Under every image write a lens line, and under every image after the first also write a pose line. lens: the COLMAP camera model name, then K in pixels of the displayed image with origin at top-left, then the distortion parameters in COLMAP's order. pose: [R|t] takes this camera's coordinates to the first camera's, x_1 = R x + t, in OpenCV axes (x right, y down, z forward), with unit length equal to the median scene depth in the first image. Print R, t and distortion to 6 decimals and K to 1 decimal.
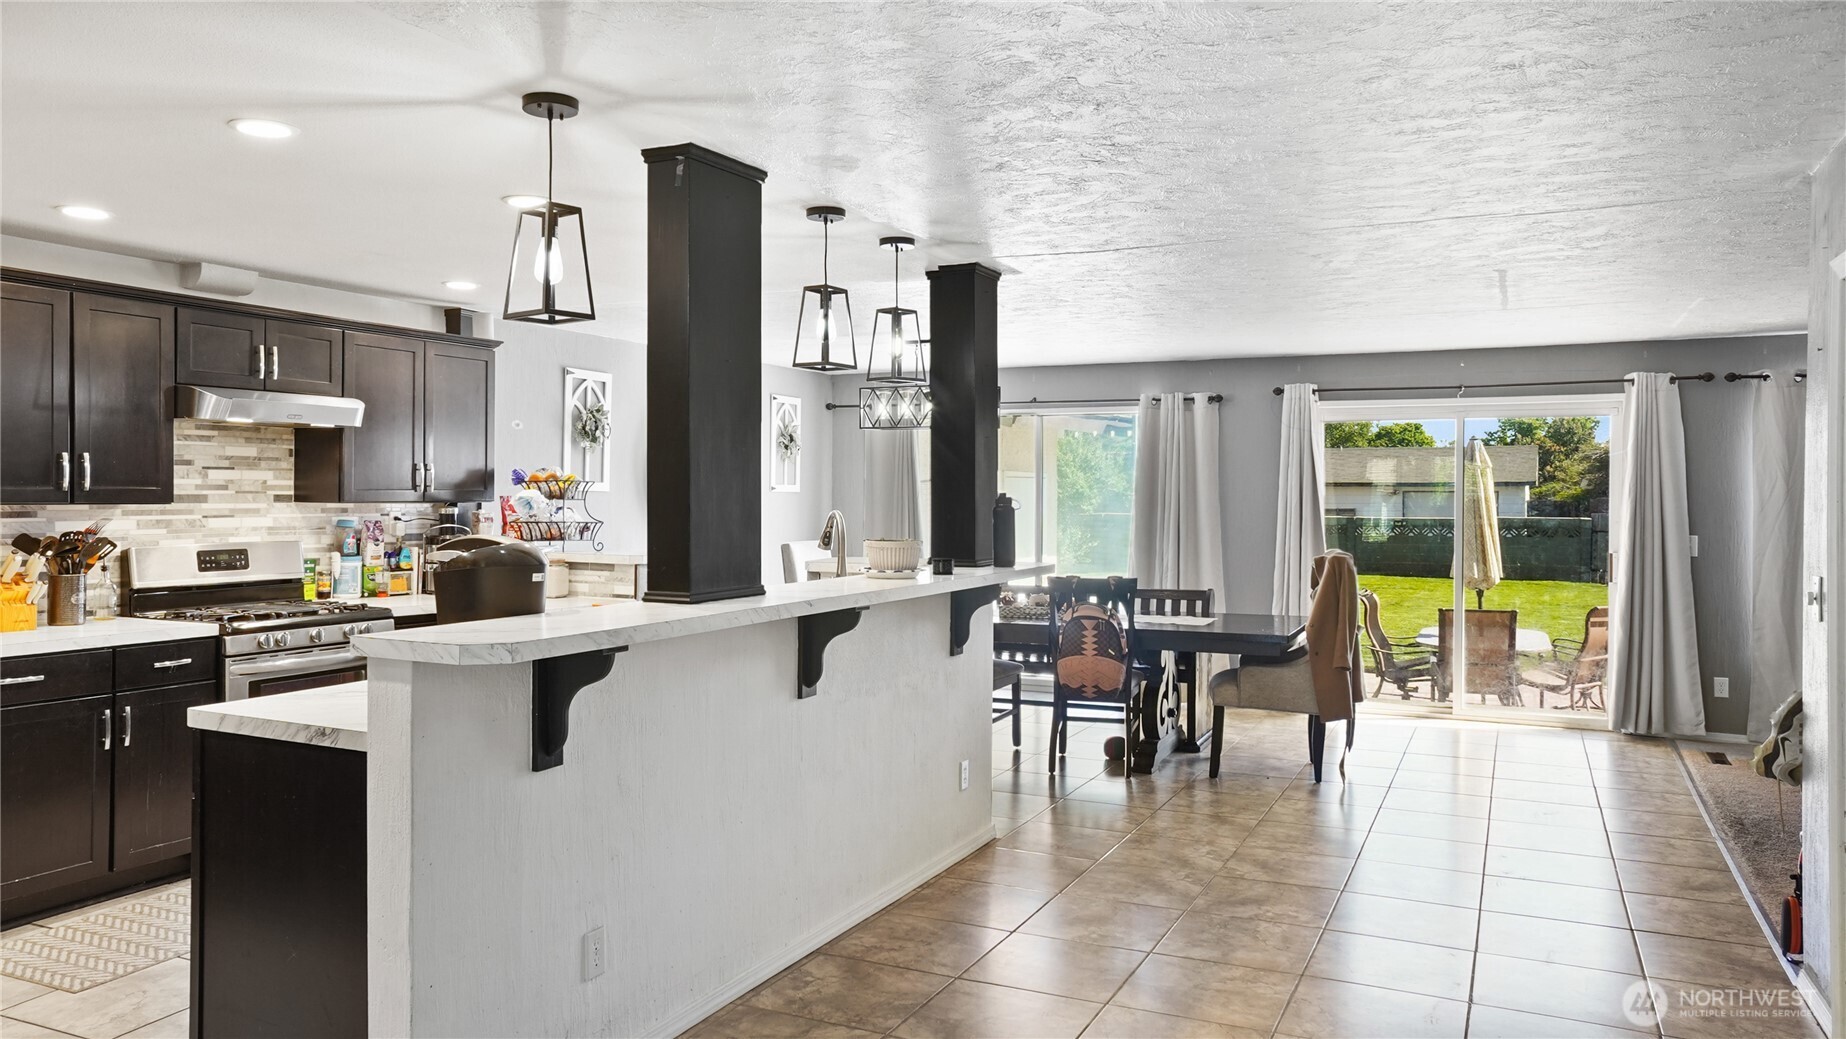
lens RADIAL K [[1279.2, 0, 880.9], [0, 1279.2, 502.8], [0, 0, 1]] dist [-0.043519, 0.069237]
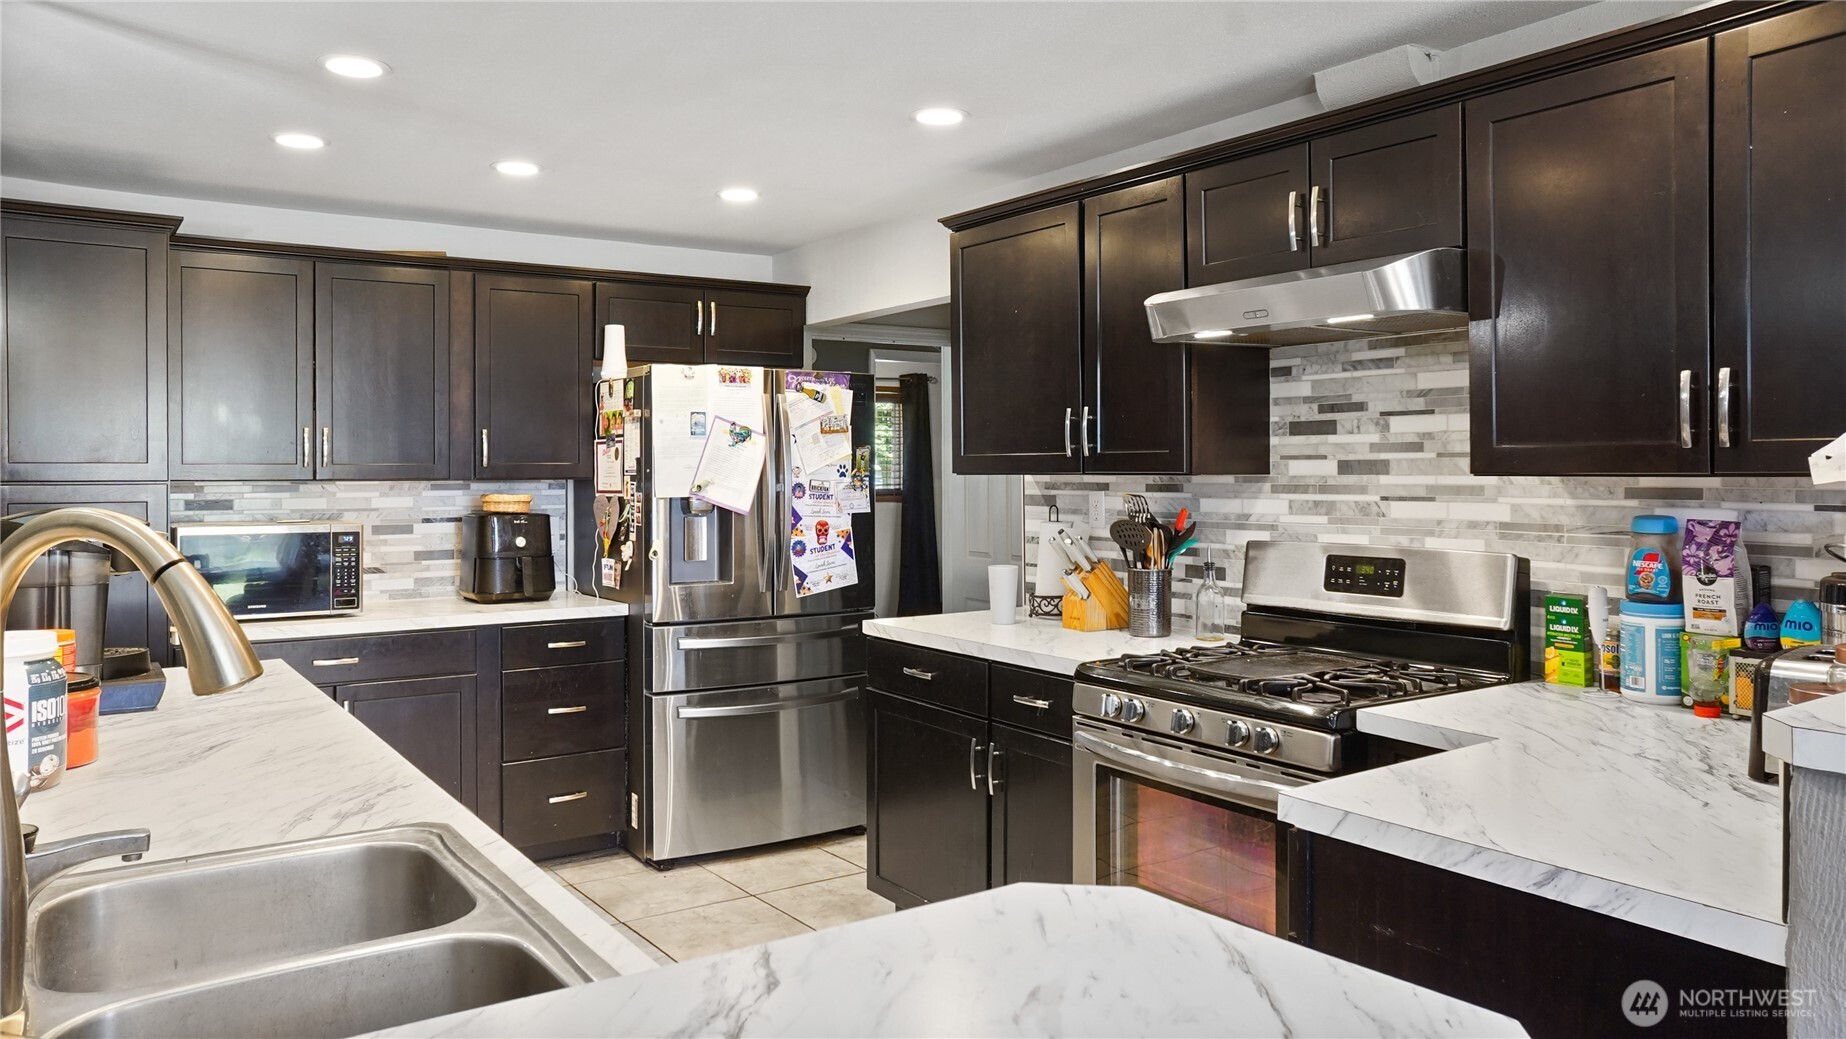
lens RADIAL K [[1279.2, 0, 910.2], [0, 1279.2, 468.2], [0, 0, 1]] dist [-0.043519, 0.069237]
pose [[-0.477461, -0.002641, -0.878649, 0.068346], [-0.003644, 0.999993, -0.001026, -0.001212], [0.878645, 0.002712, -0.477468, 0.914843]]
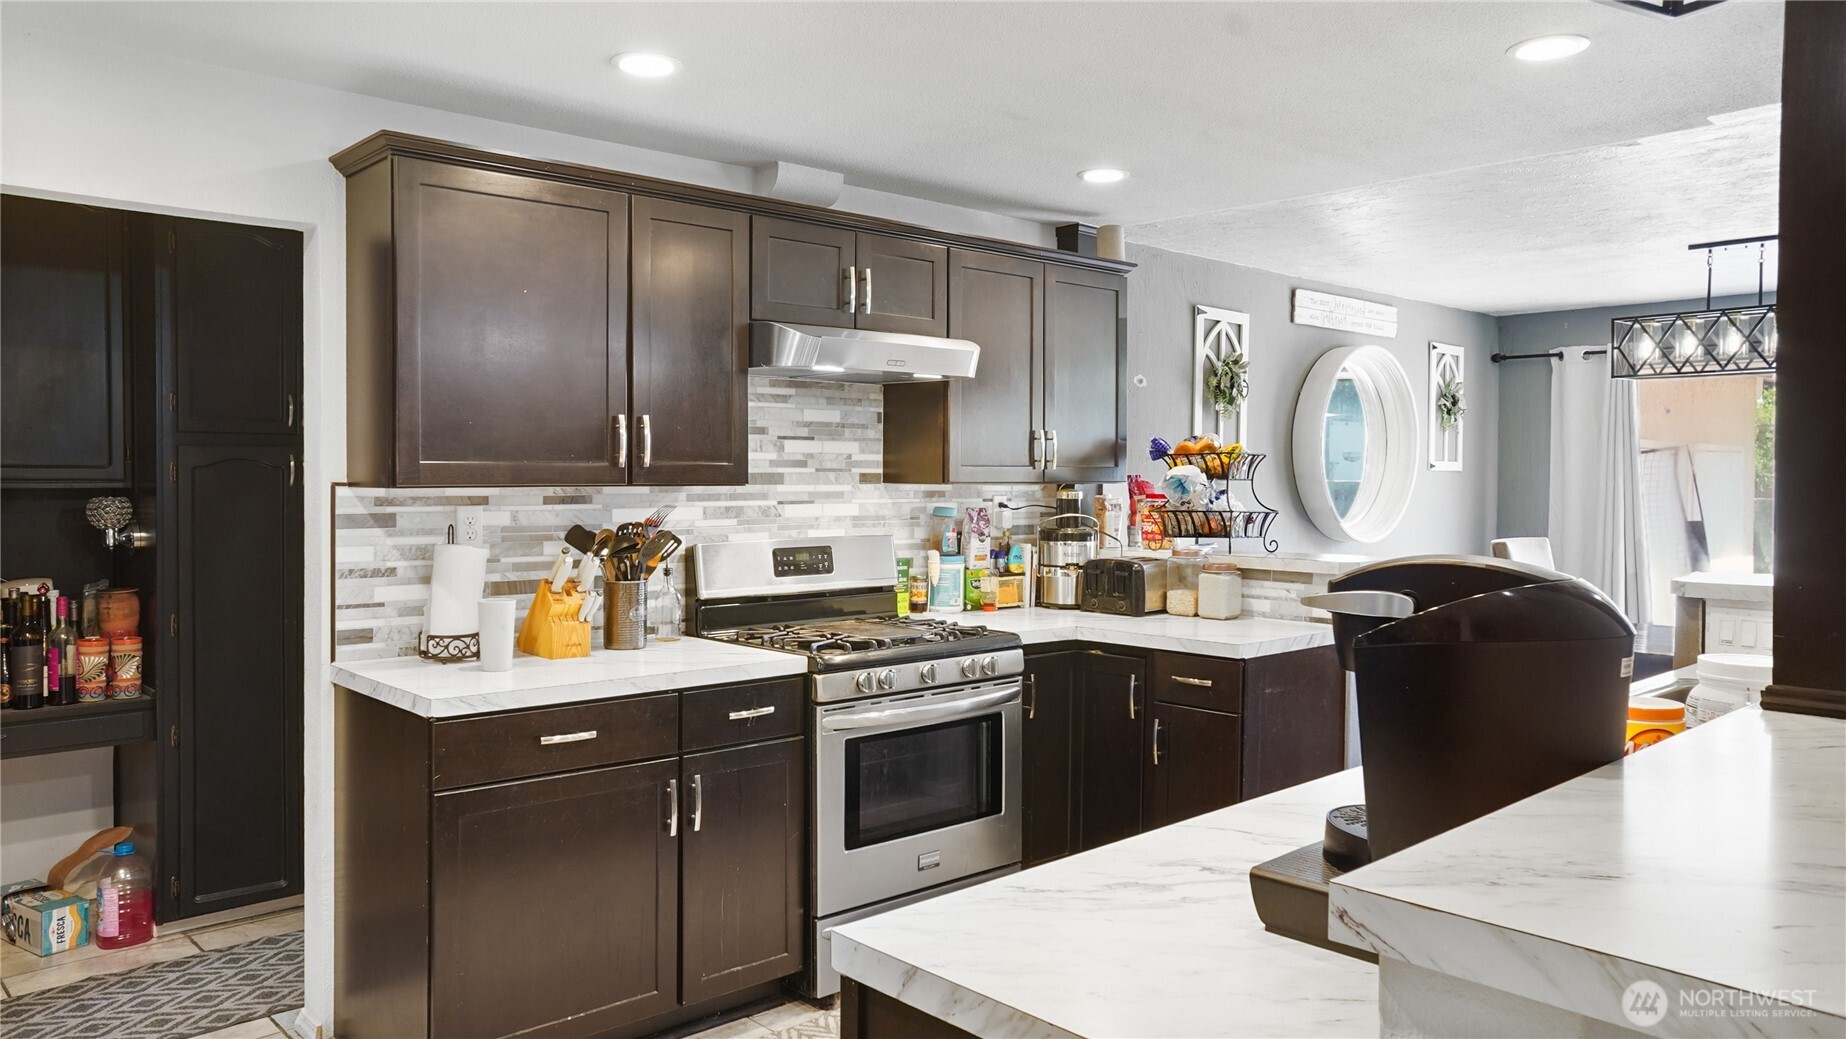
lens RADIAL K [[1279.2, 0, 876.0], [0, 1279.2, 502.5], [0, 0, 1]] dist [-0.043519, 0.069237]
pose [[0.930431, 0.004534, -0.366440, -0.169166], [0.000306, 0.999914, 0.013149, 0.000727], [0.366468, -0.012347, 0.930349, 0.264389]]
